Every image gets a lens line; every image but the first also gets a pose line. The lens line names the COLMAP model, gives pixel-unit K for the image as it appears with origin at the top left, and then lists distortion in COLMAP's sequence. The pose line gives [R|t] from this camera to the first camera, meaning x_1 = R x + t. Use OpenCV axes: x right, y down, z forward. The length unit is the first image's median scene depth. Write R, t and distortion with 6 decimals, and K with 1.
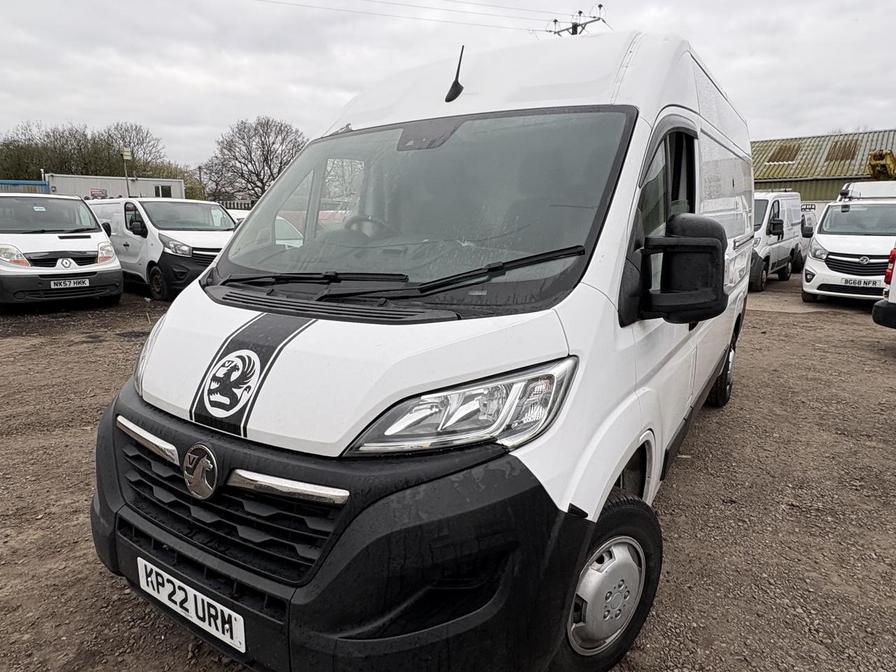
lens RADIAL K [[567.4, 0, 440.5], [0, 567.4, 335.4], [0, 0, 1]] dist [-0.001588, 0.004351]
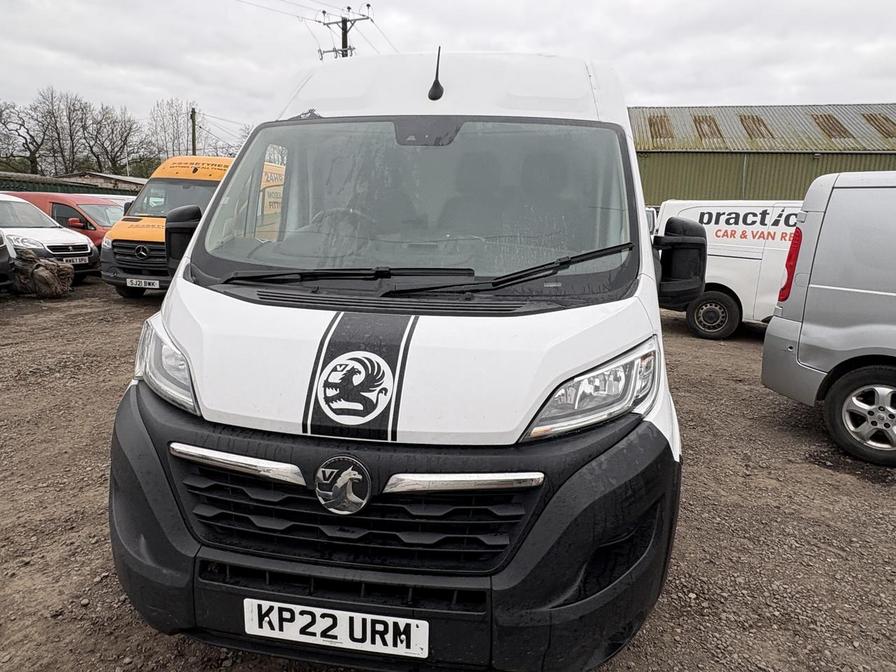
lens RADIAL K [[567.4, 0, 441.6], [0, 567.4, 336.7], [0, 0, 1]] dist [-0.001588, 0.004351]
pose [[0.905432, -0.062572, 0.419855, -0.630542], [0.056169, 0.998039, 0.027609, -0.017750], [-0.420759, -0.001415, 0.907171, 0.090577]]
